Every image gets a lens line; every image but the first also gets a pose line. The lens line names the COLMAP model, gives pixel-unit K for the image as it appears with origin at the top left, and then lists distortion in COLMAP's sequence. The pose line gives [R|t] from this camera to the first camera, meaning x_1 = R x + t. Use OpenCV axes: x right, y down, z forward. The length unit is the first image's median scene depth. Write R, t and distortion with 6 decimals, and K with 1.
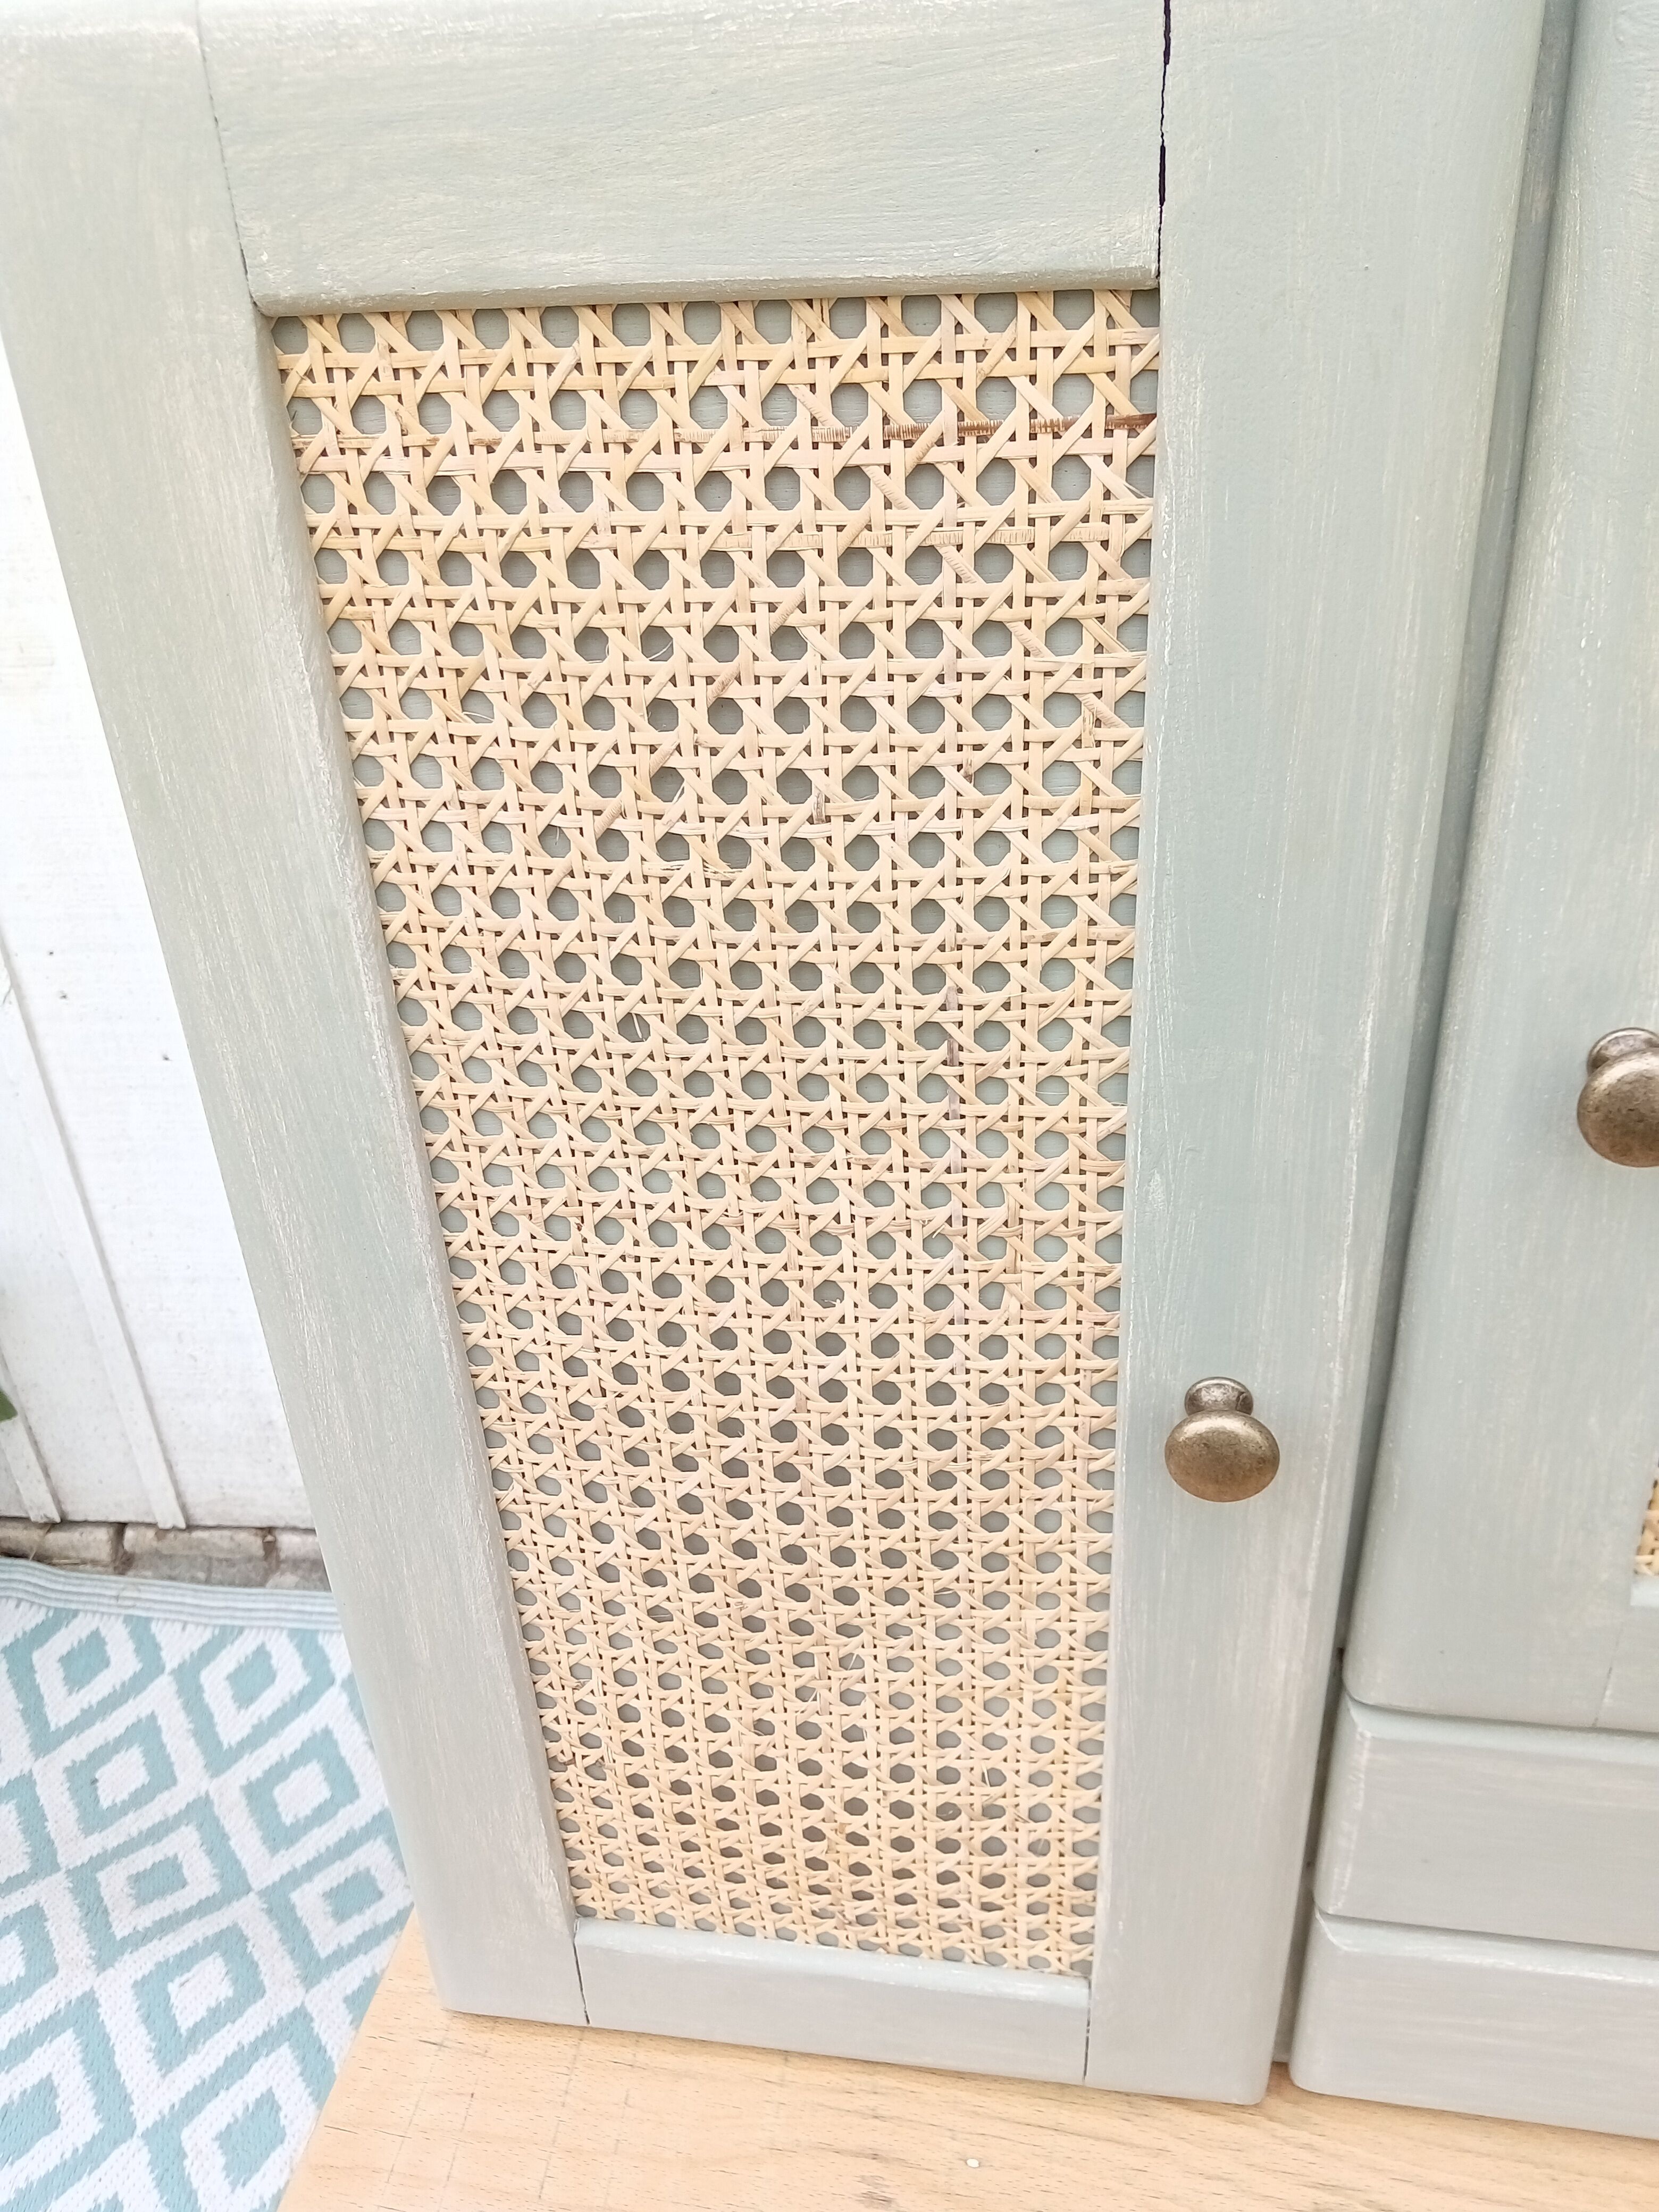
lens RADIAL K [[1666.1, 0, 786.4], [0, 1666.1, 1057.0], [0, 0, 1]] dist [0.011941, -0.034875]
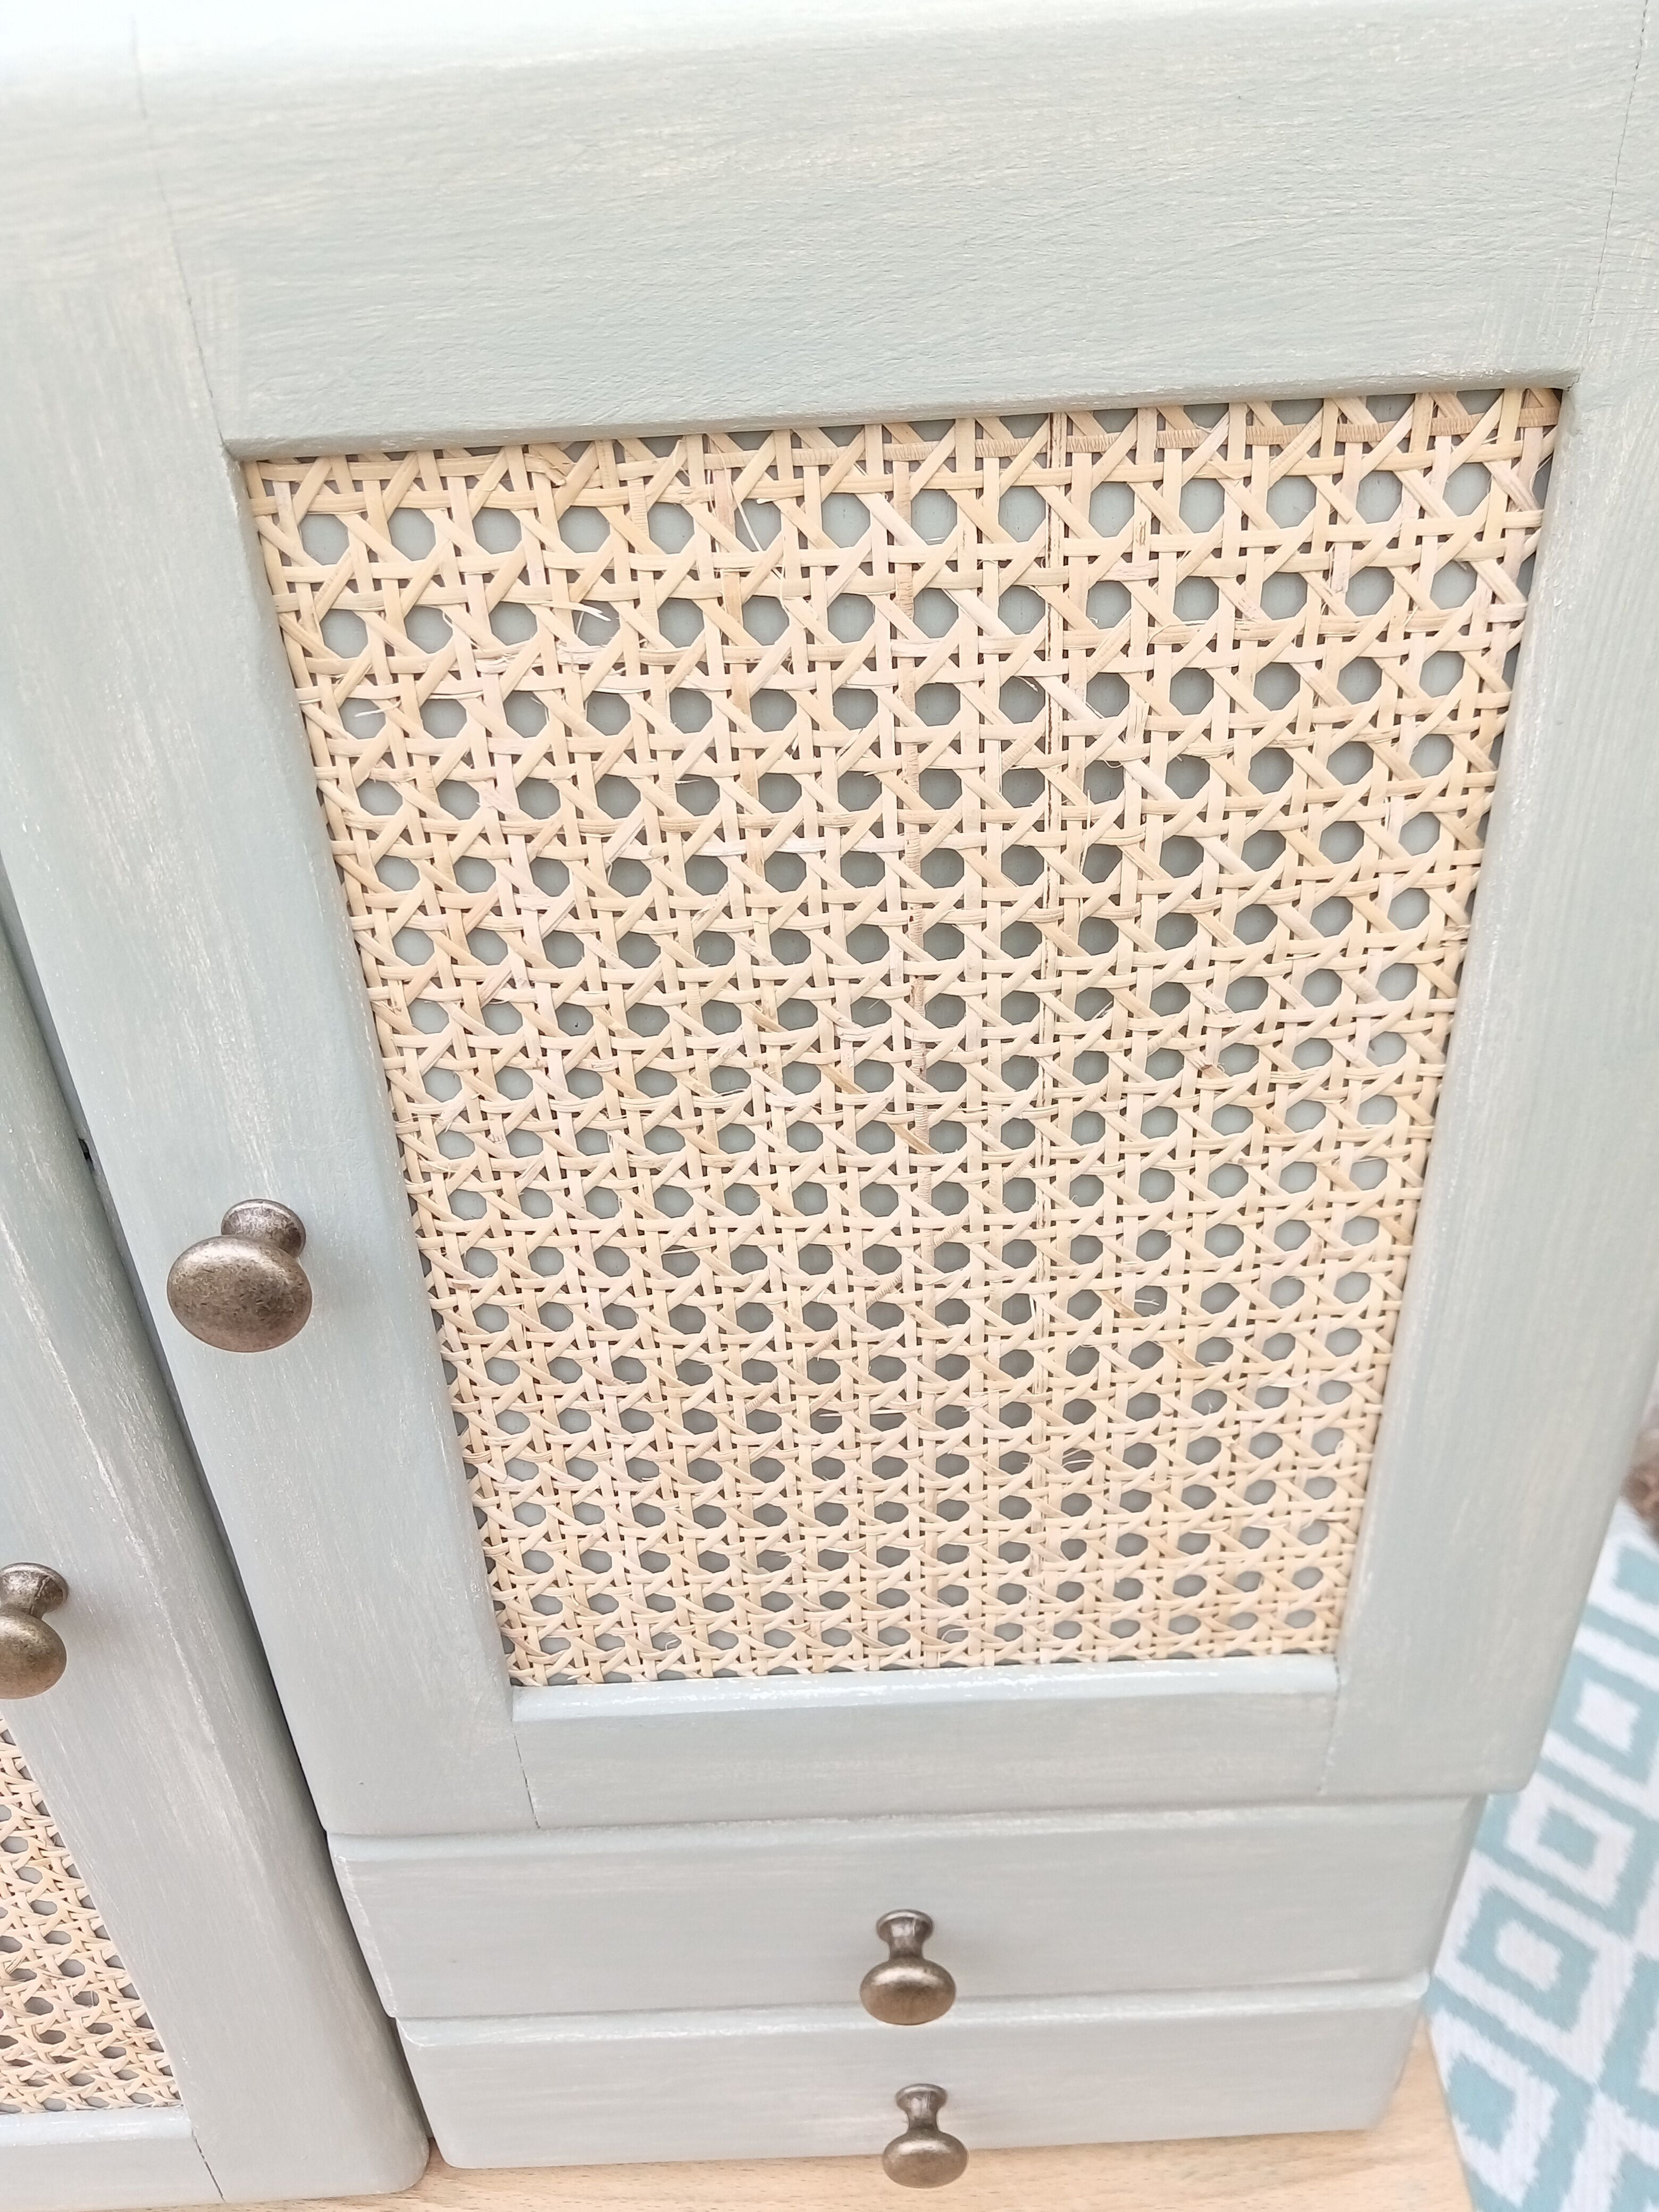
lens RADIAL K [[1666.1, 0, 782.3], [0, 1666.1, 1059.9], [0, 0, 1]] dist [0.011941, -0.034875]
pose [[0.981602, -0.099321, 0.163074, 0.523023], [0.091187, 0.994221, 0.056648, -0.097356], [-0.167758, -0.040736, 0.984986, 0.017174]]
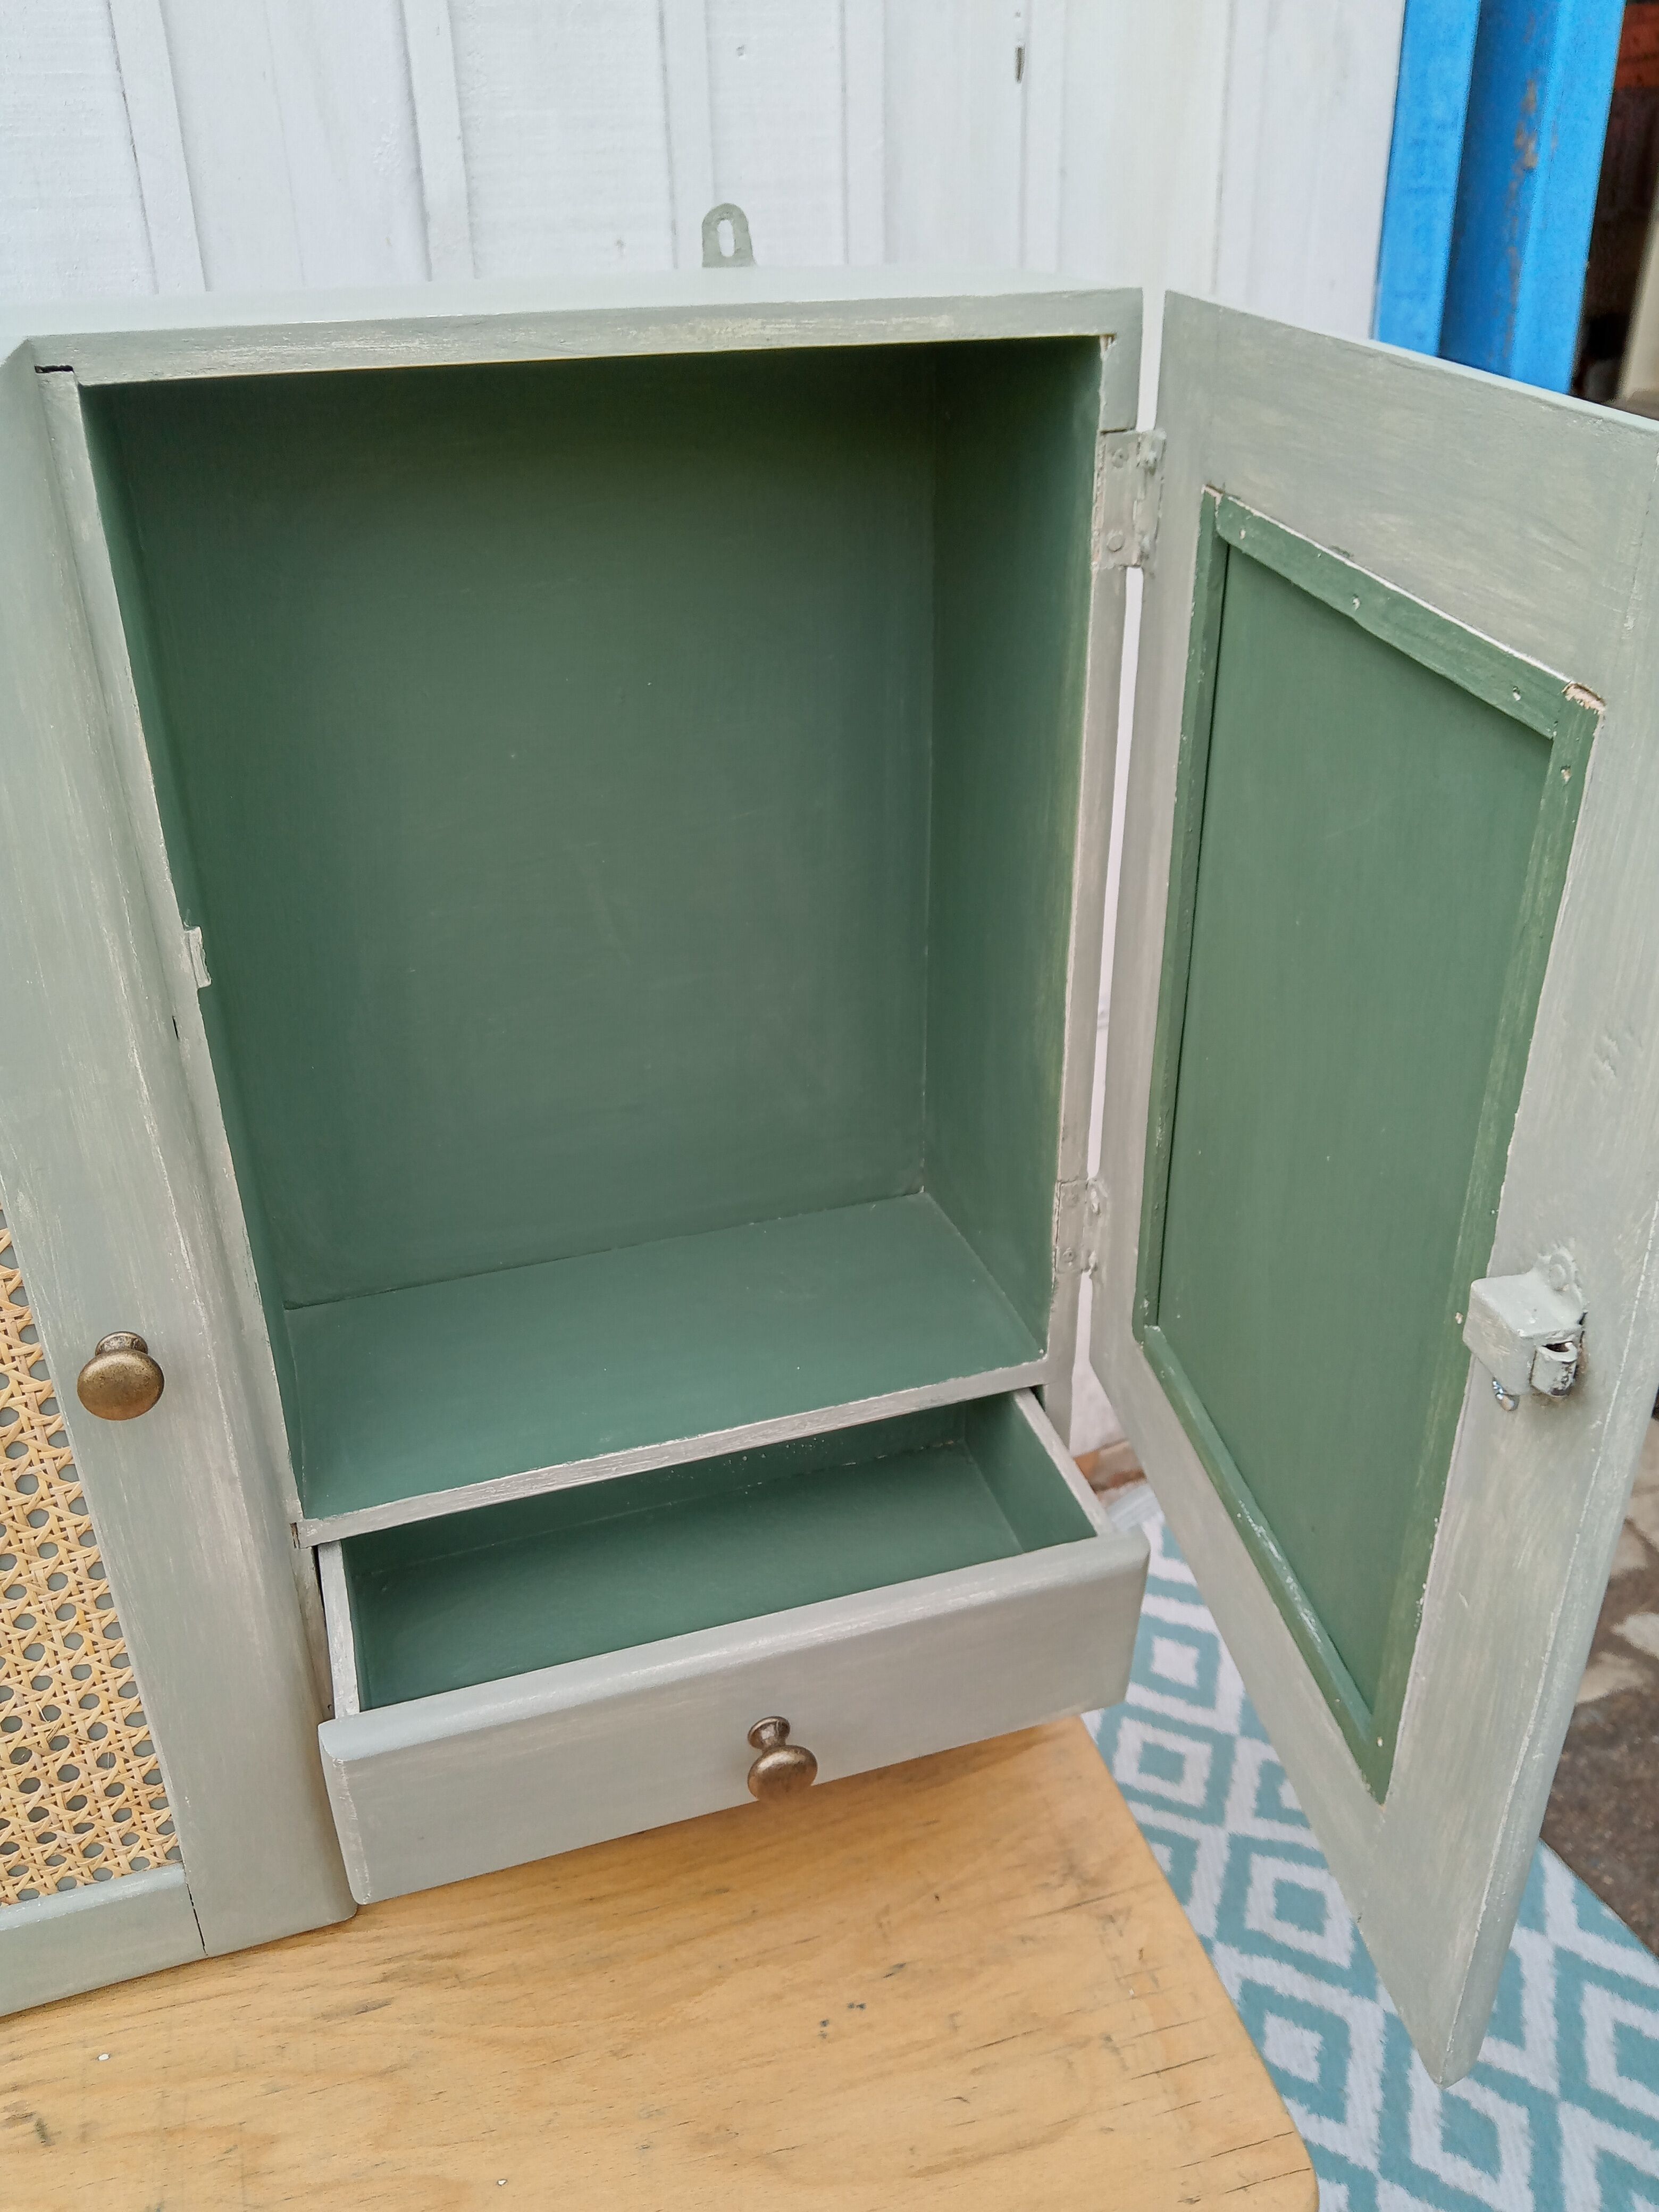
lens RADIAL K [[1666.1, 0, 760.5], [0, 1666.1, 1098.0], [0, 0, 1]] dist [0.011941, -0.034875]
pose [[0.891163, -0.173665, 0.419129, 0.178338], [0.204347, 0.978467, -0.029062, 0.142962], [-0.405057, 0.111547, 0.907461, -0.467105]]
